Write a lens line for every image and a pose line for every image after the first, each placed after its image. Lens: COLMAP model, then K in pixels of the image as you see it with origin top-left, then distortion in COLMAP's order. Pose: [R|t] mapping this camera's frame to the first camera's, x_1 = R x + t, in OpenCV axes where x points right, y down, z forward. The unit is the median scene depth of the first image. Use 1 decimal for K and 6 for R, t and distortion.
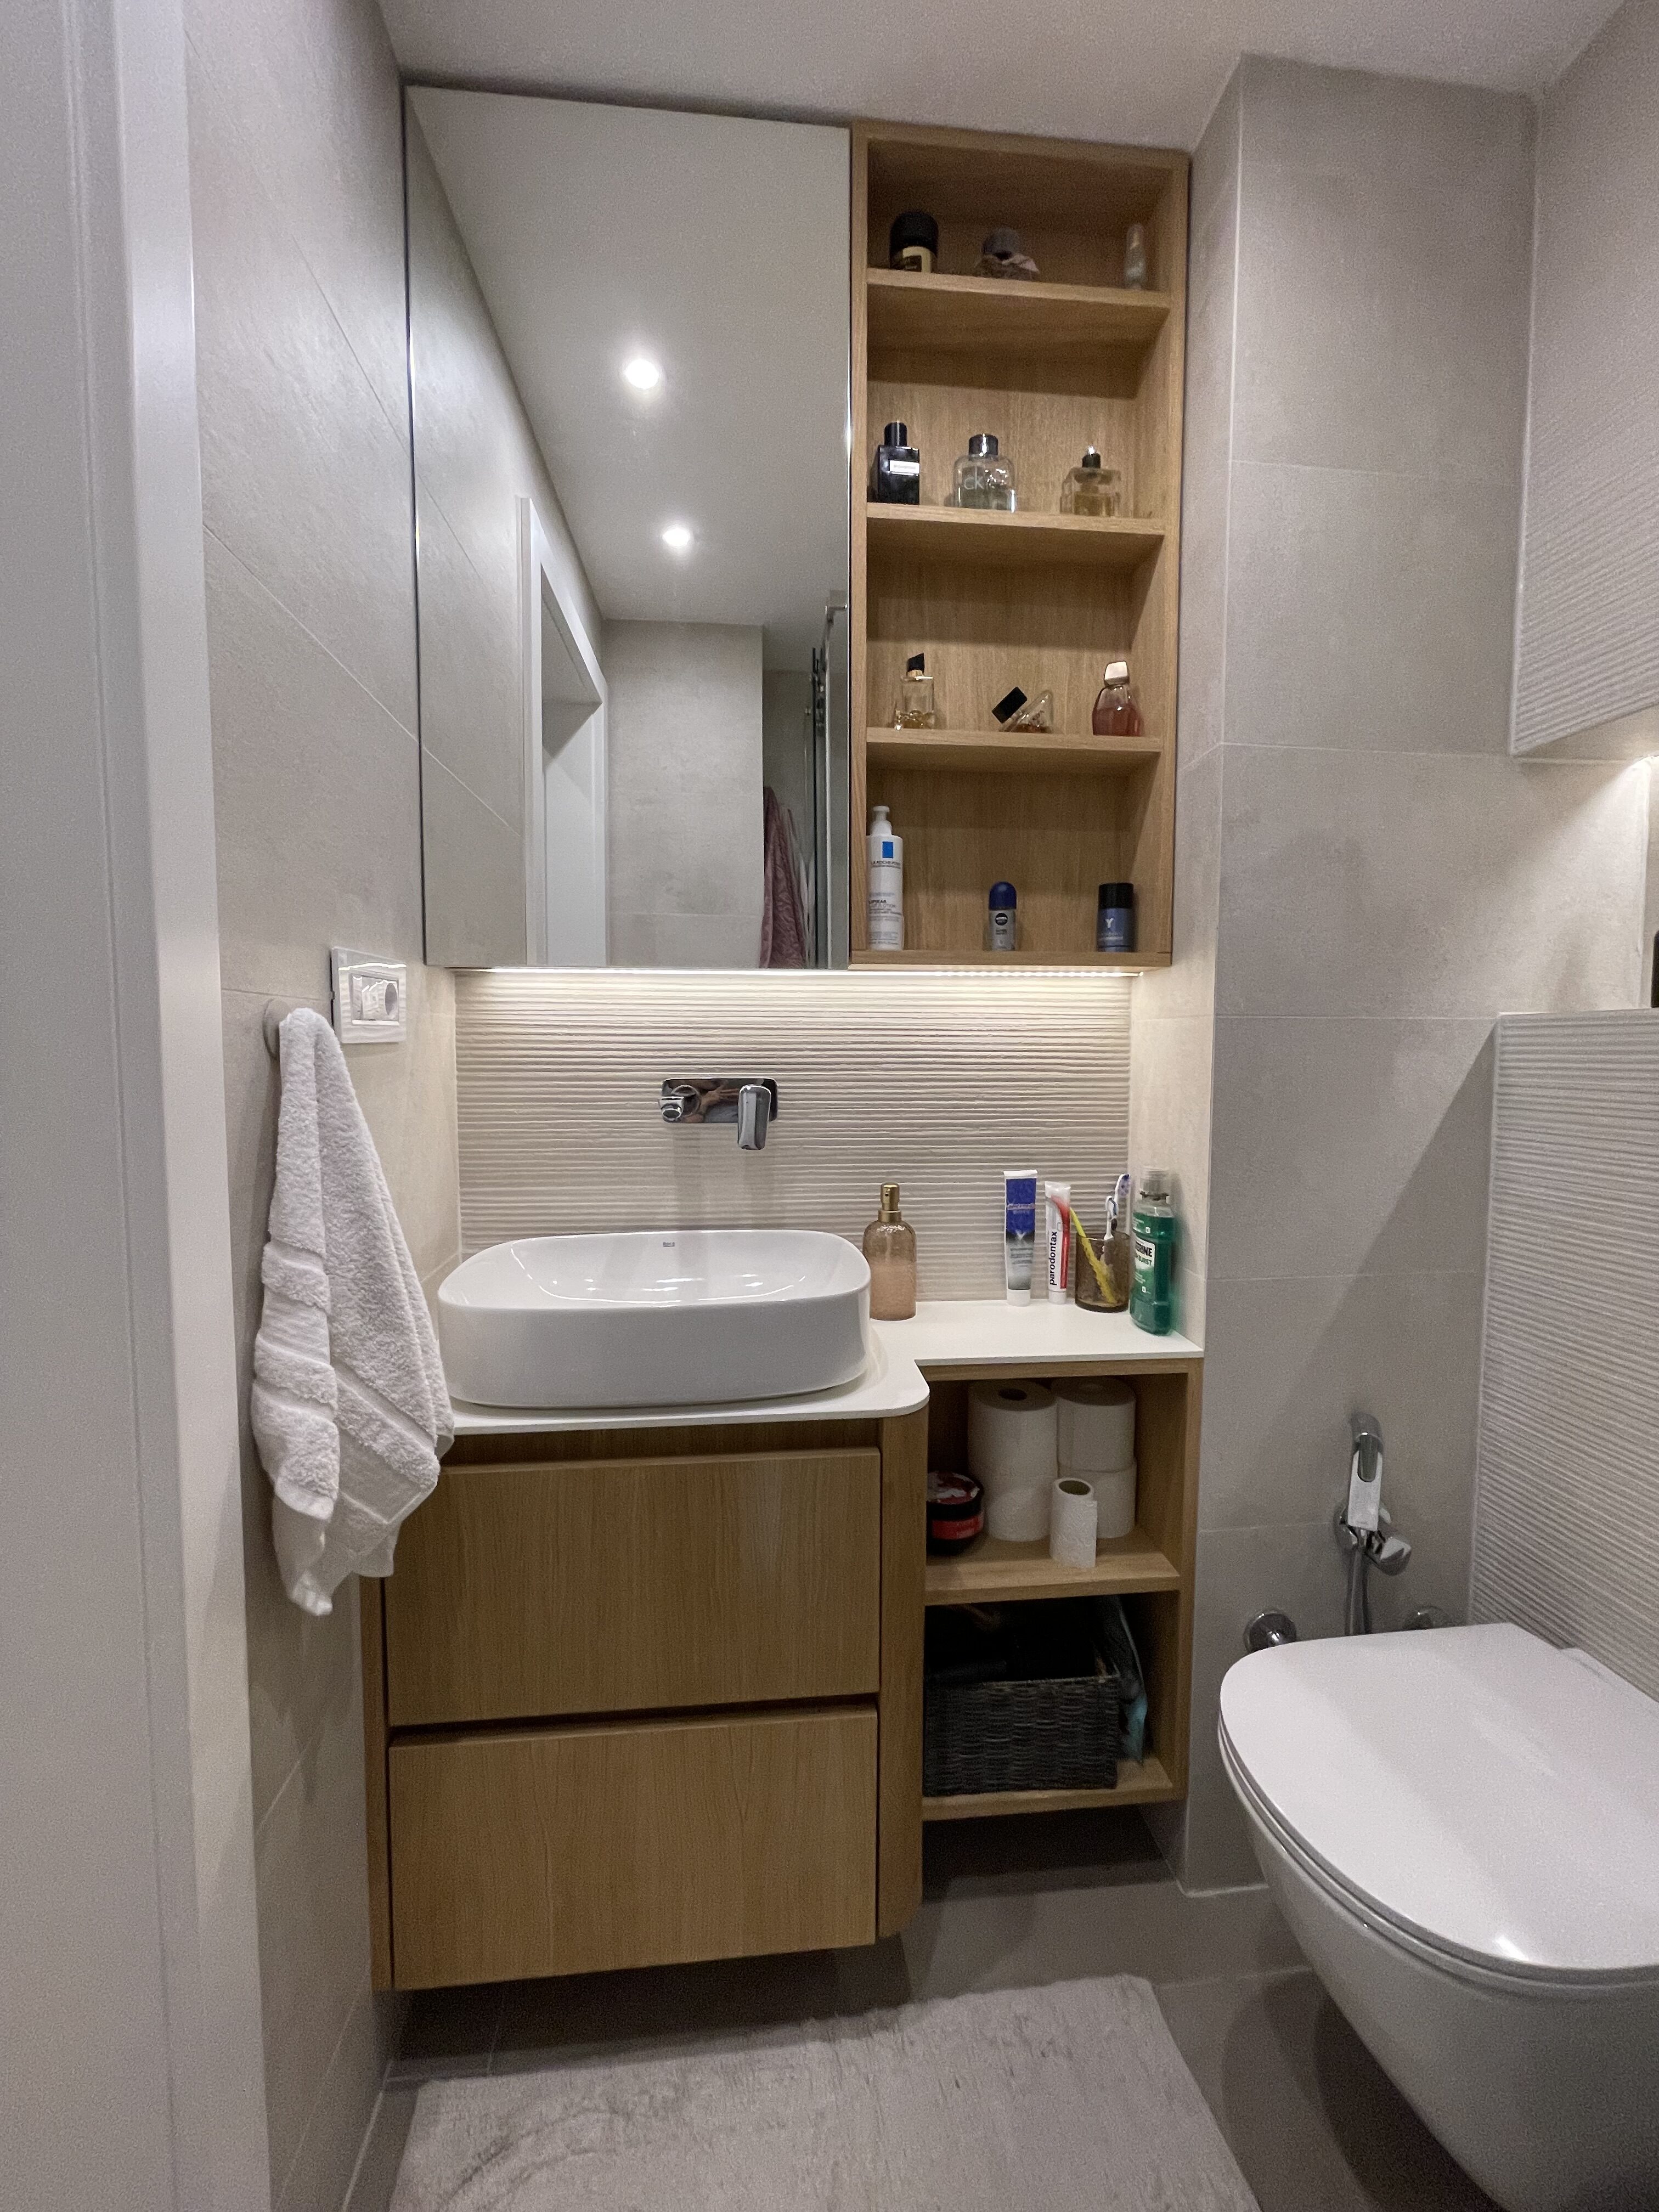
lens RADIAL K [[887.2, 0, 838.7], [0, 887.2, 1112.9], [0, 0, 1]] dist [-0.002466, 0.000520]
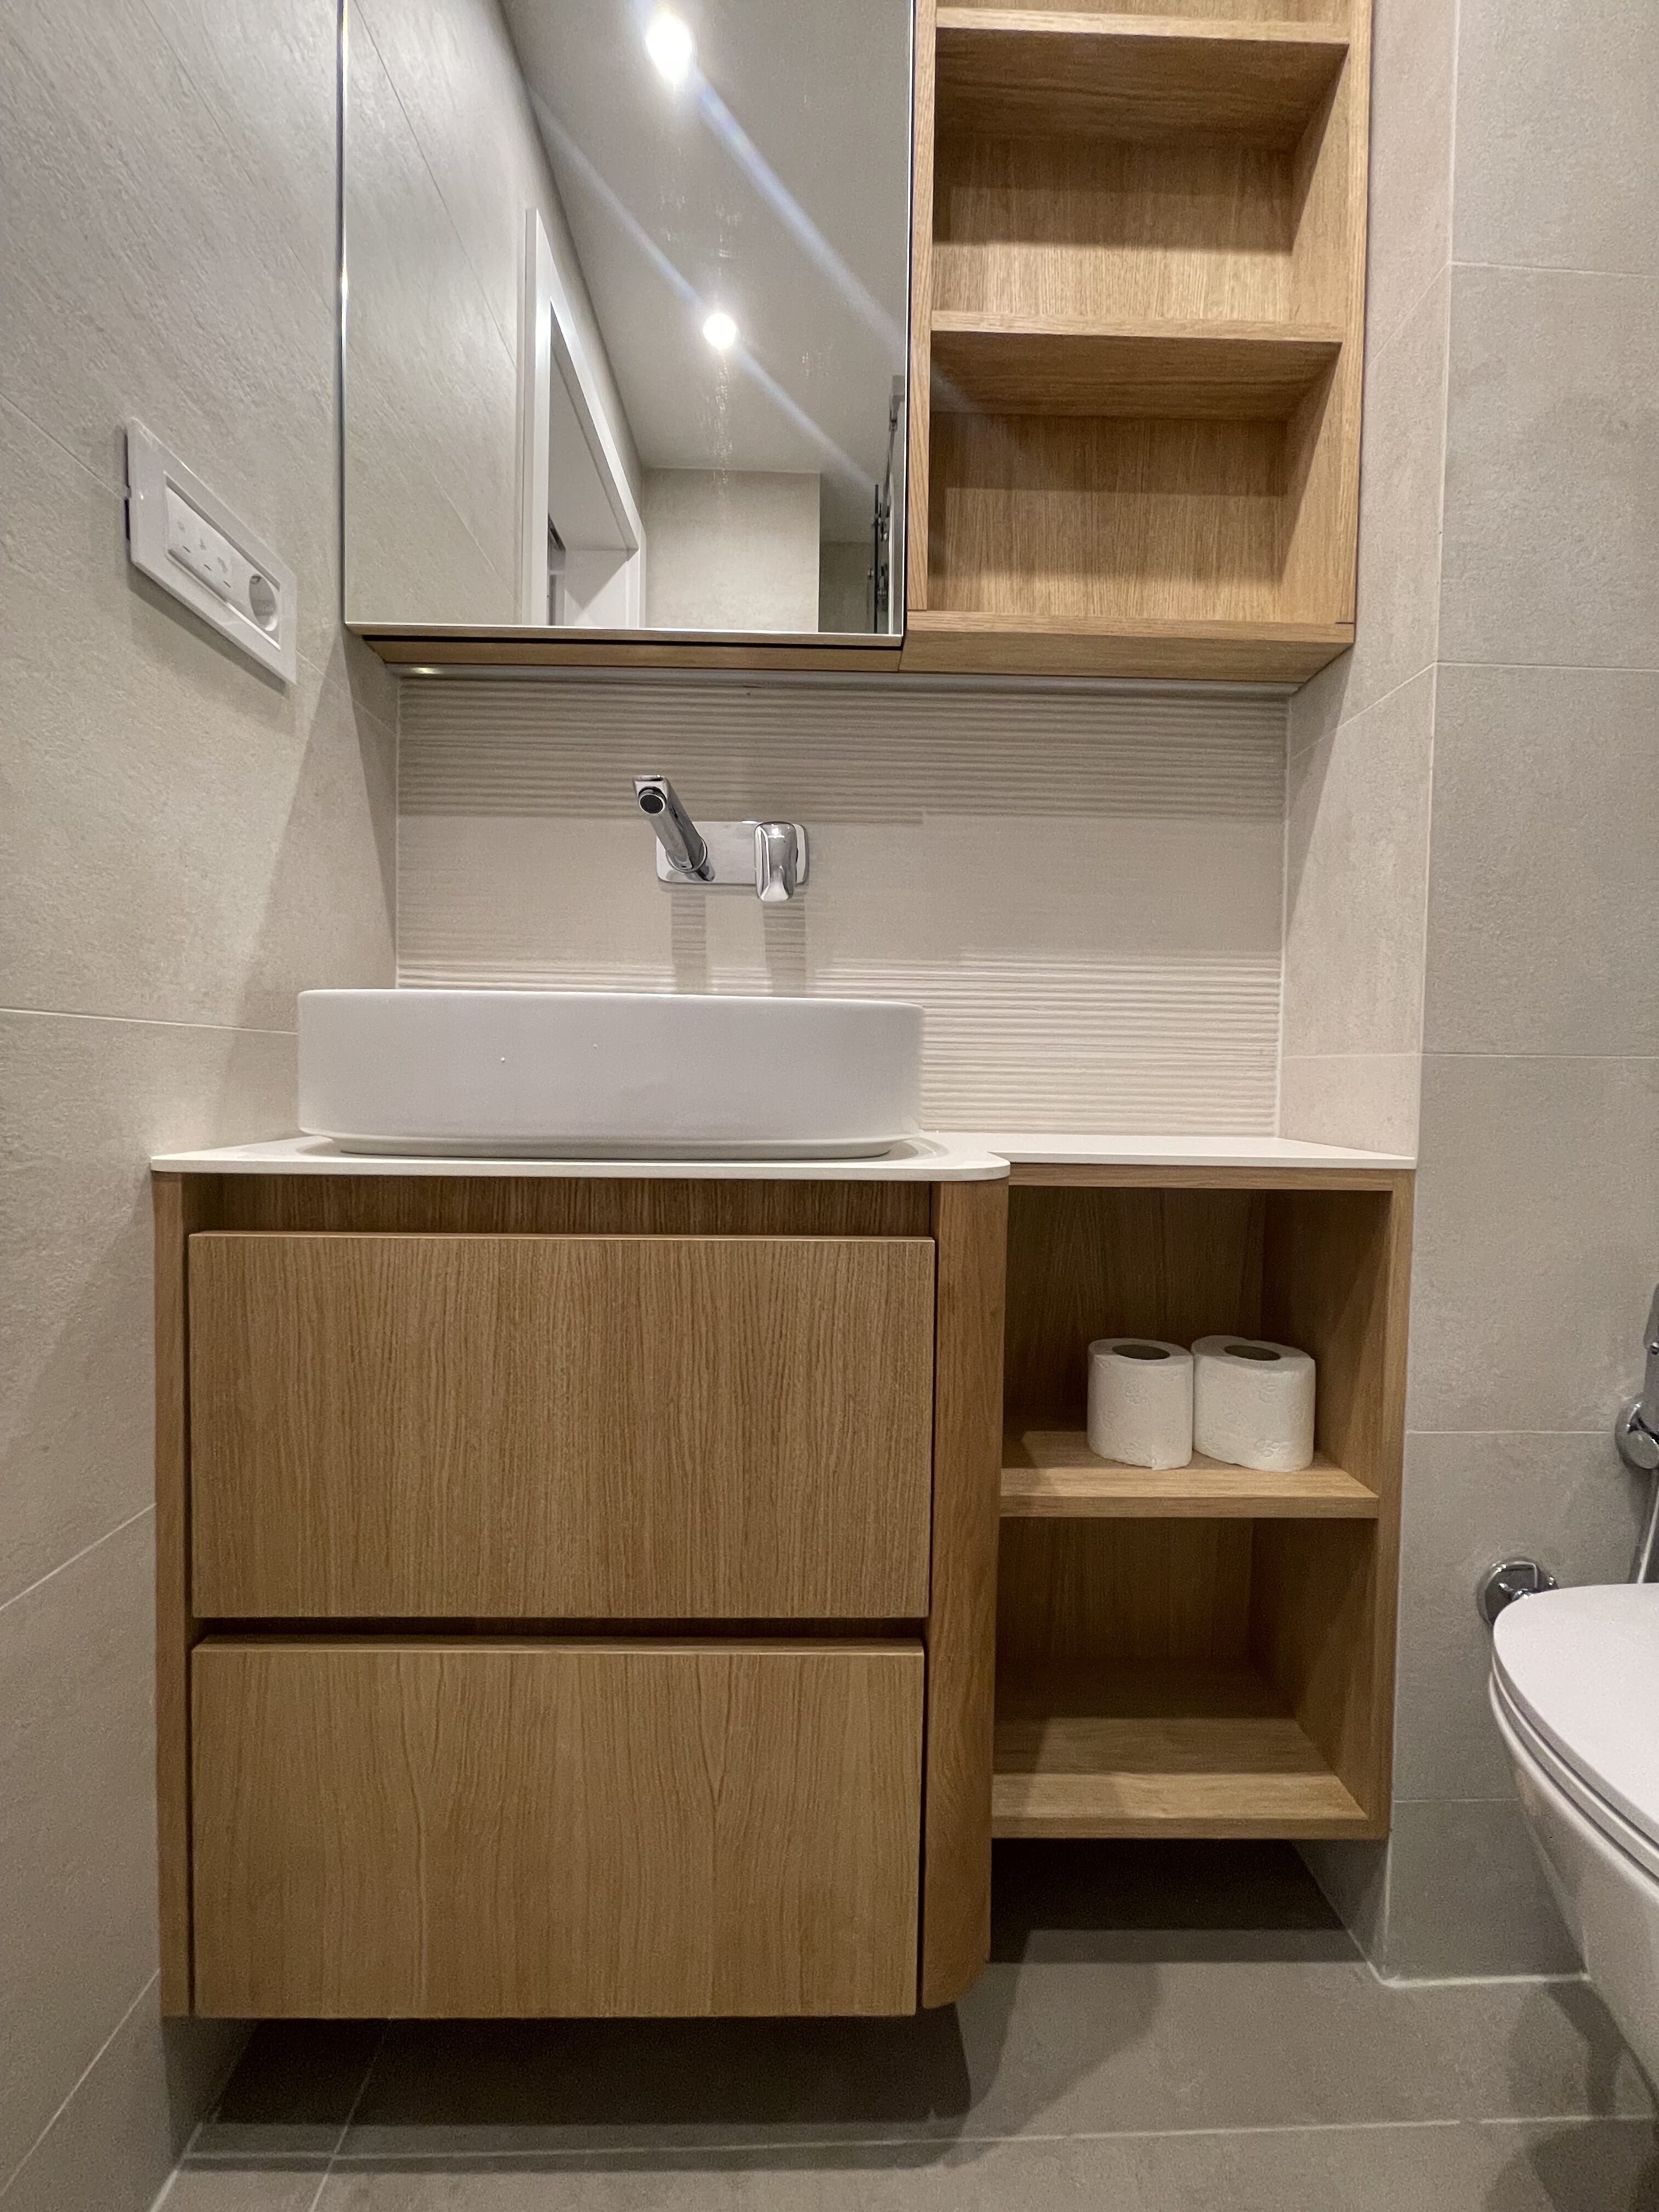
lens RADIAL K [[887.2, 0, 835.2], [0, 887.2, 1114.0], [0, 0, 1]] dist [-0.002466, 0.000520]
pose [[0.996892, 0.015945, -0.077151, 0.018482], [-0.018437, 0.999328, -0.031694, 0.253547], [0.076594, 0.033018, 0.996516, 0.276902]]
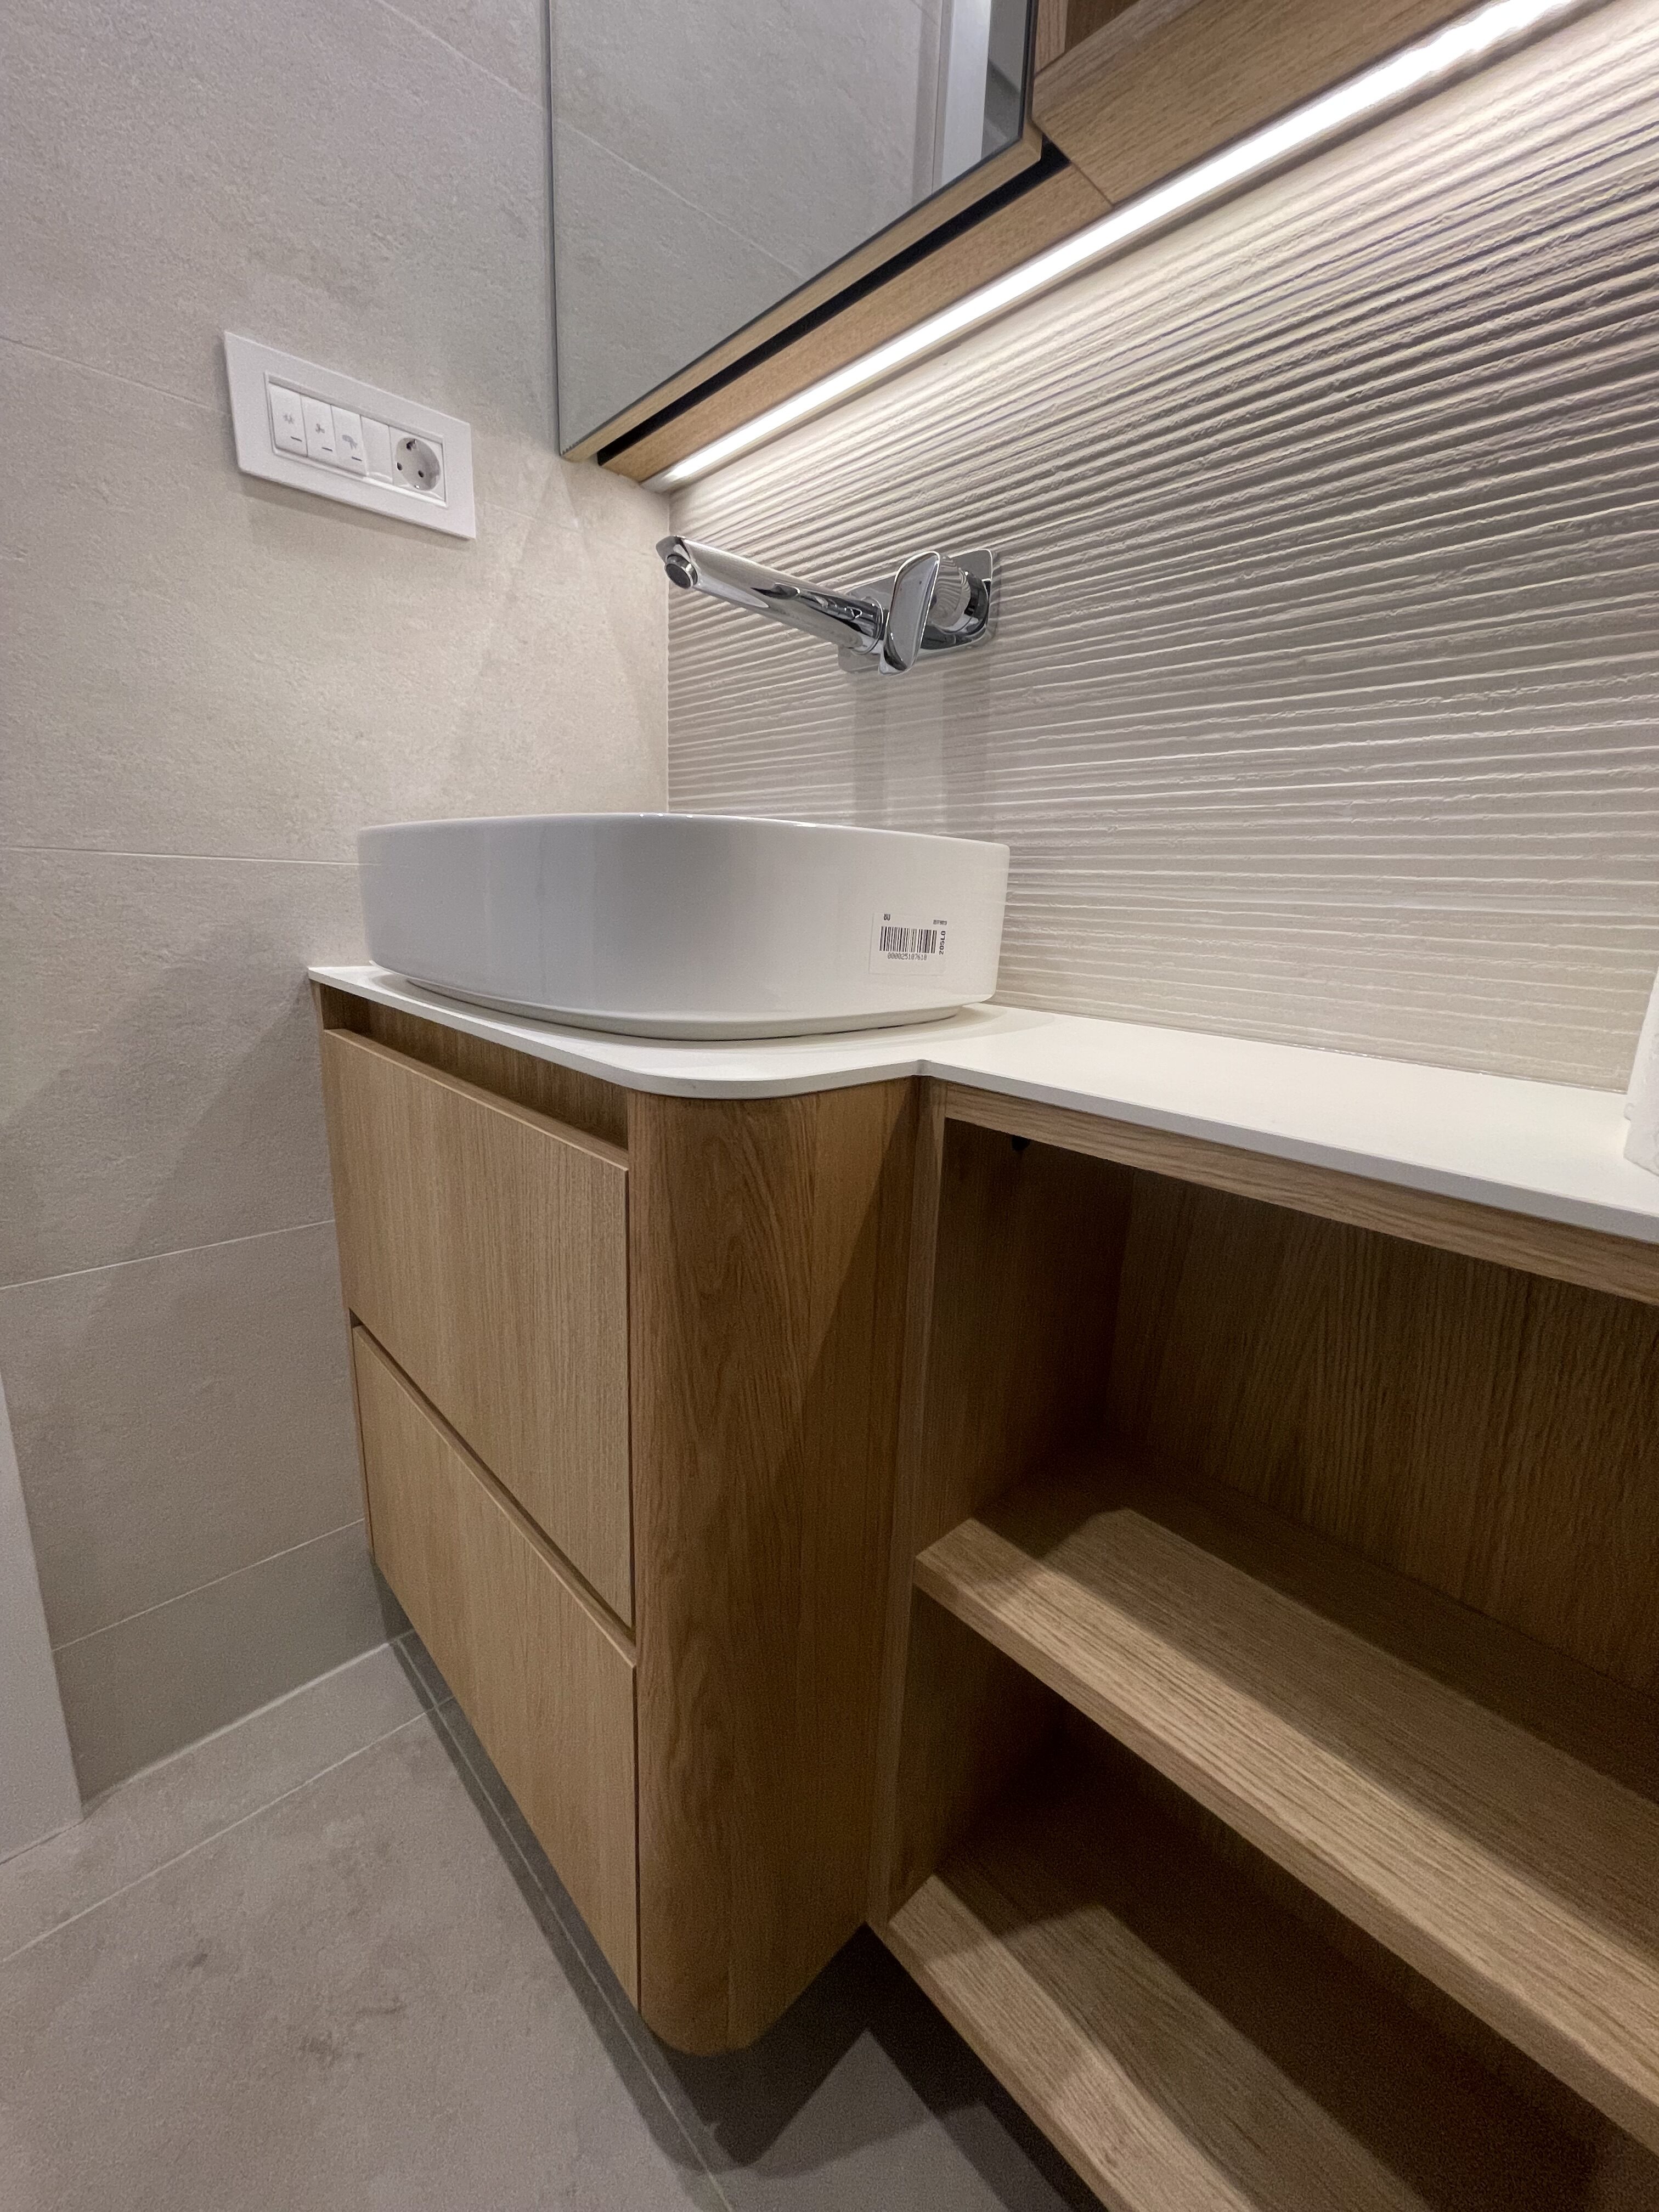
lens RADIAL K [[887.2, 0, 824.7], [0, 887.2, 1110.8], [0, 0, 1]] dist [-0.002466, 0.000520]
pose [[0.603275, 0.209191, -0.769609, 0.363181], [-0.097293, 0.977083, 0.189321, 0.210303], [0.791577, -0.039335, 0.609803, 0.648619]]
